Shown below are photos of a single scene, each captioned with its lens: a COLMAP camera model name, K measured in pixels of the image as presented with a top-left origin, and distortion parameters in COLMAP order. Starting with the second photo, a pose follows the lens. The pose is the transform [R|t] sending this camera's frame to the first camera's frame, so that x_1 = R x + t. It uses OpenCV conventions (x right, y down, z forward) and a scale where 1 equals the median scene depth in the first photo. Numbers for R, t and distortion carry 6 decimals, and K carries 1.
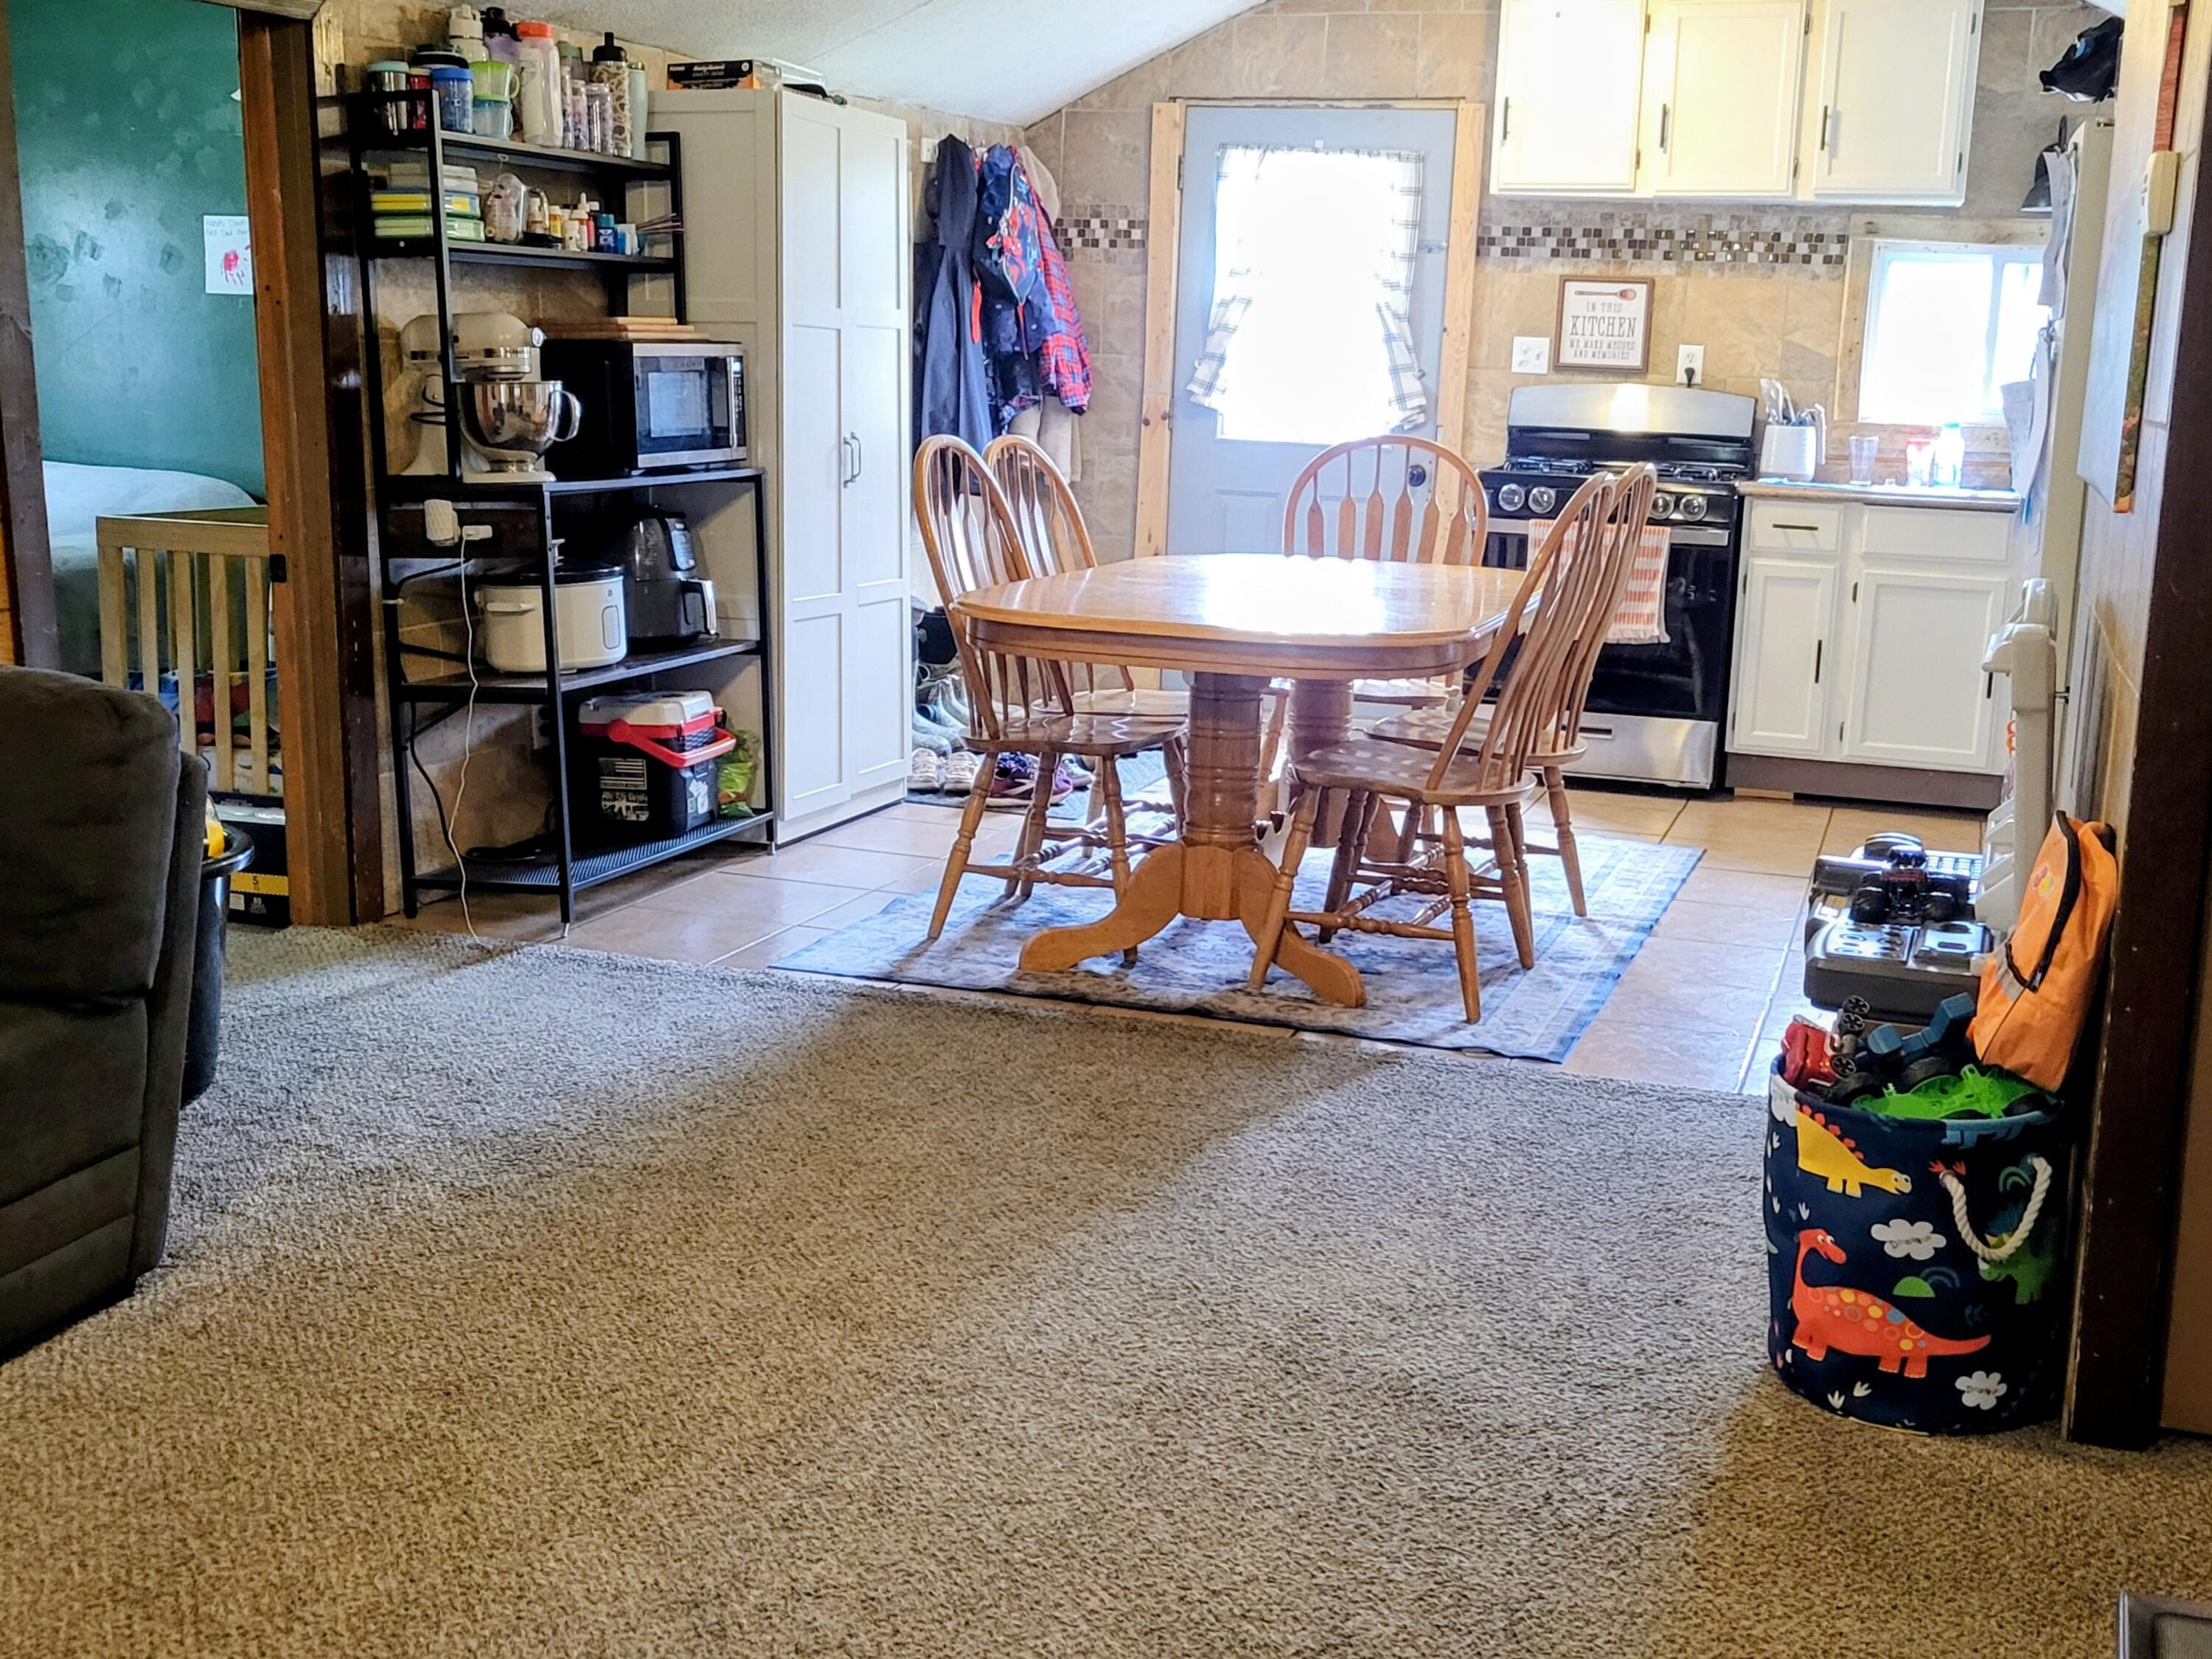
lens RADIAL K [[2436.7, 0, 1106.0], [0, 2436.7, 829.5], [0, 0, 1]] dist [0.020648, 0.049914]
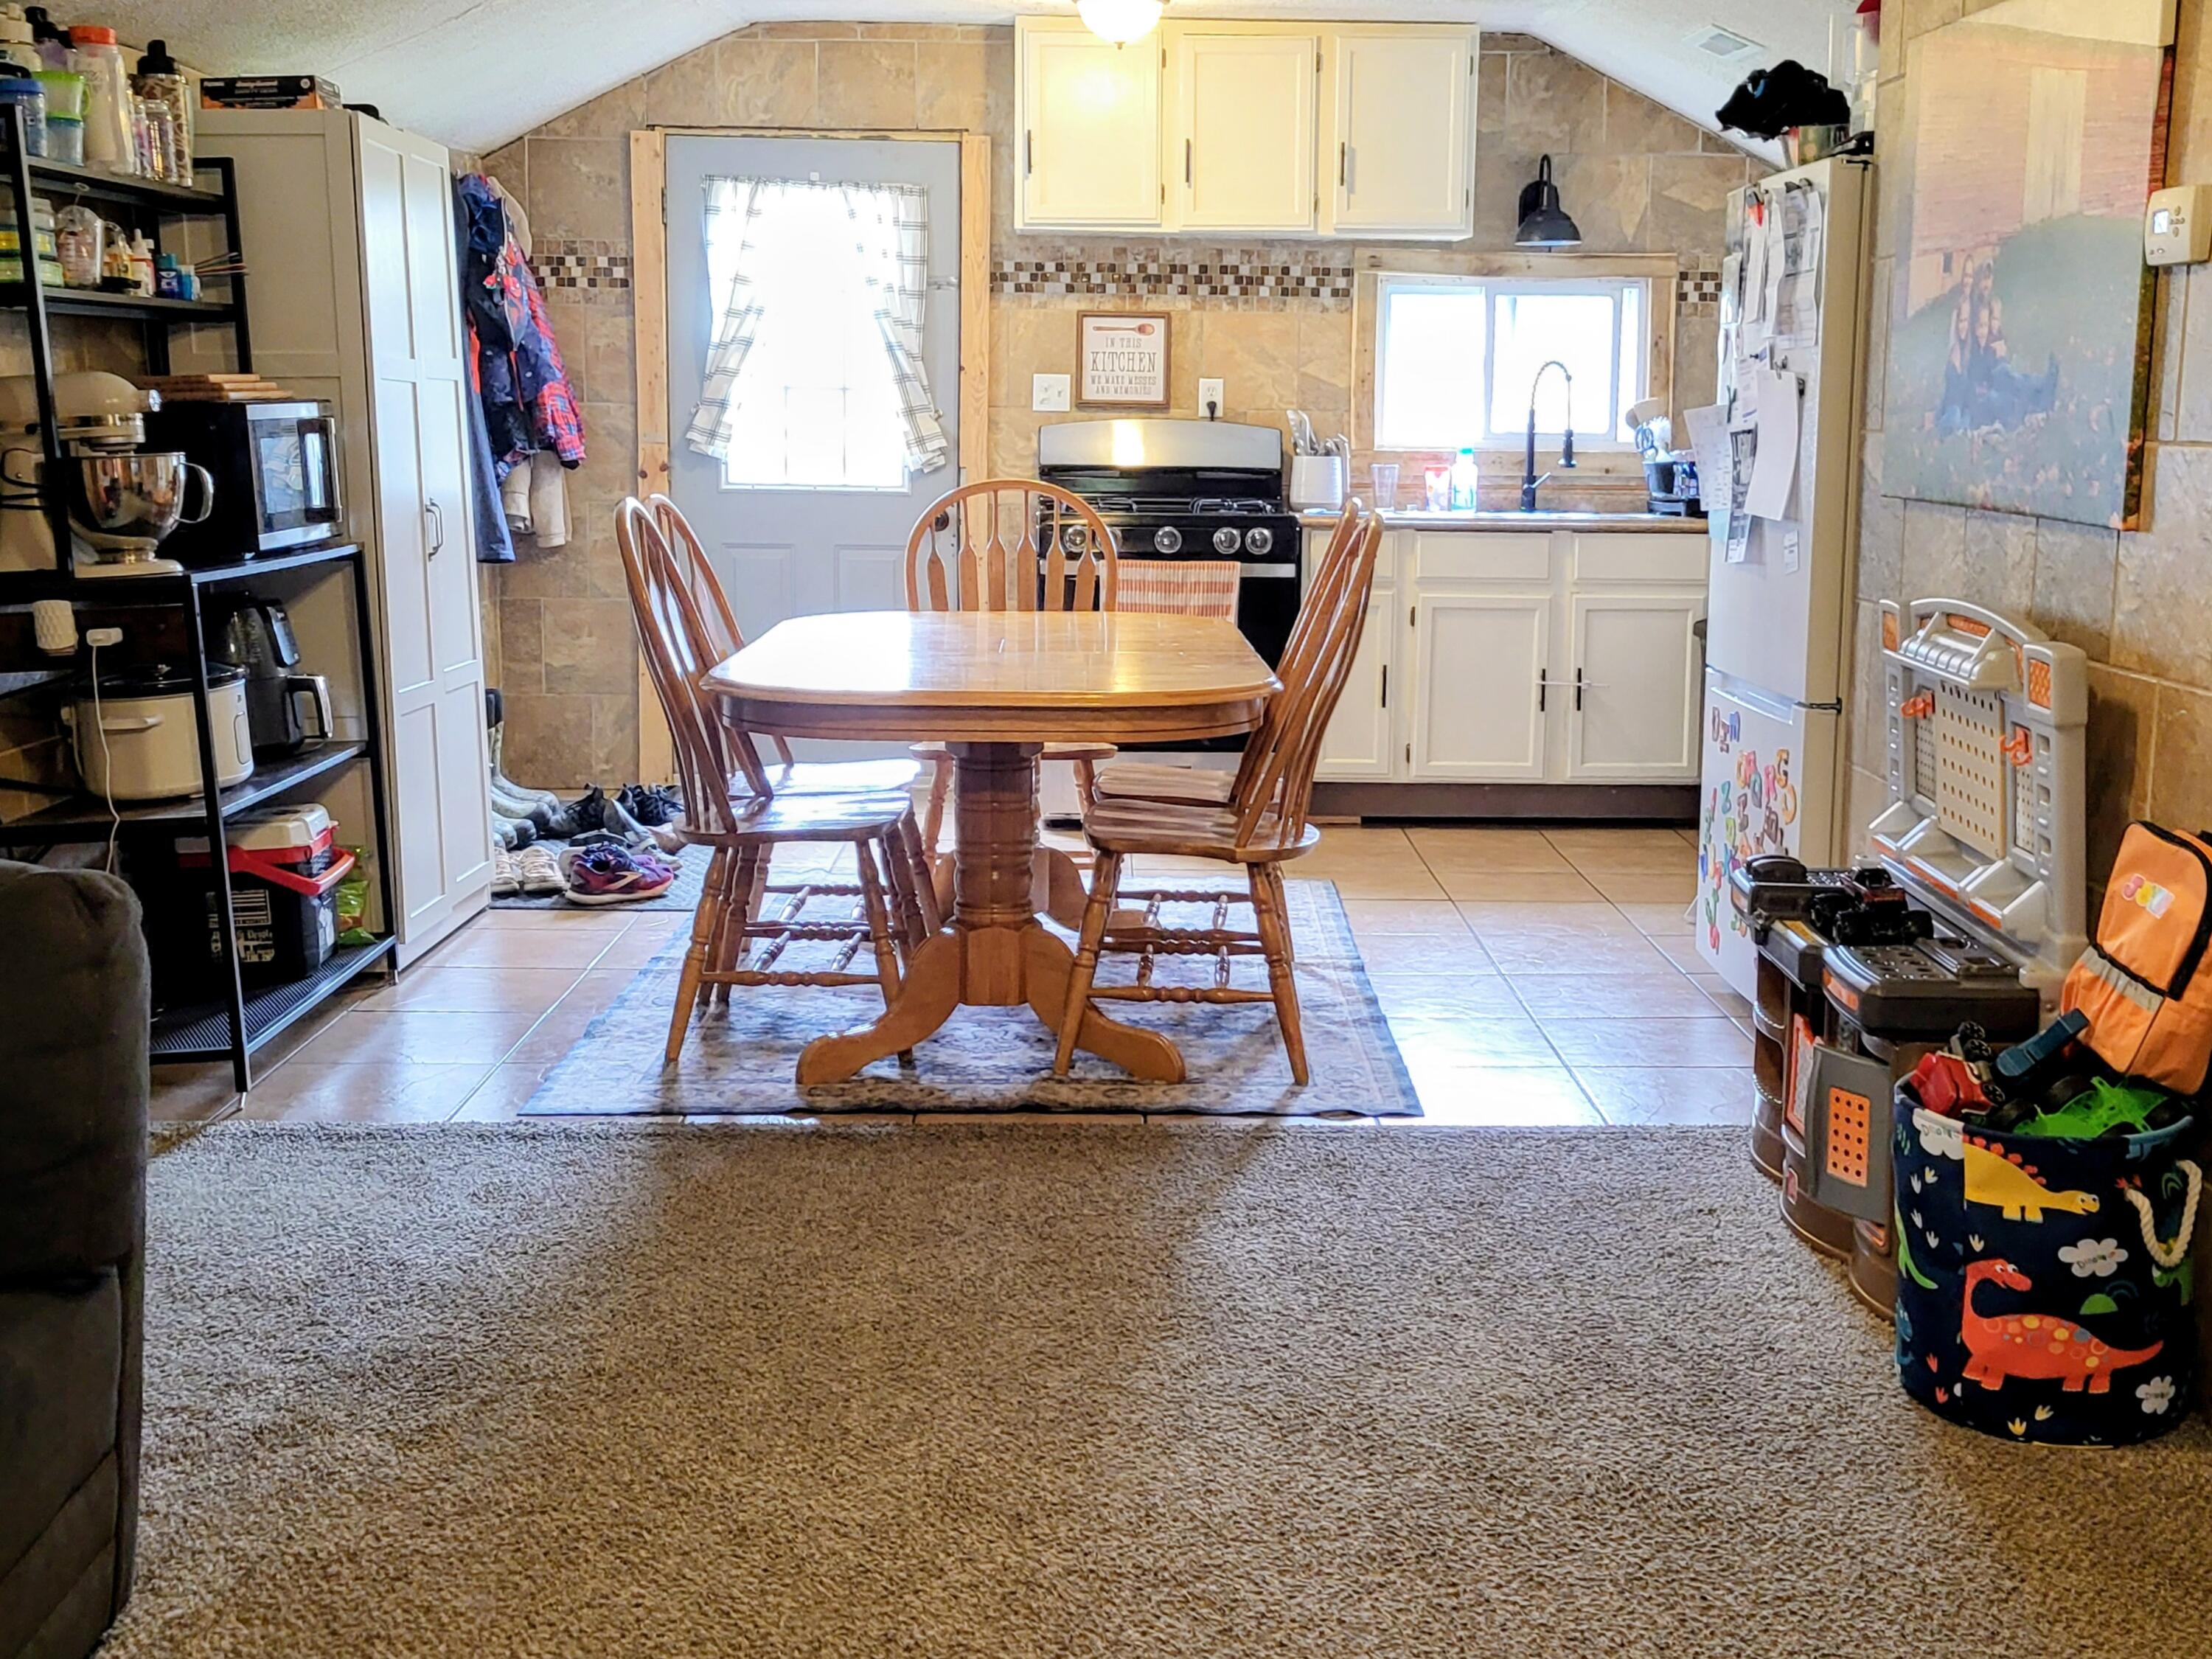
lens RADIAL K [[2475.6, 0, 1106.0], [0, 2475.6, 829.5], [0, 0, 1]] dist [0.036948, 0.022997]
pose [[0.941592, -0.083144, 0.326332, -0.189704], [0.088570, 0.996068, -0.001776, -0.021433], [-0.324901, 0.030575, 0.945254, 0.077964]]
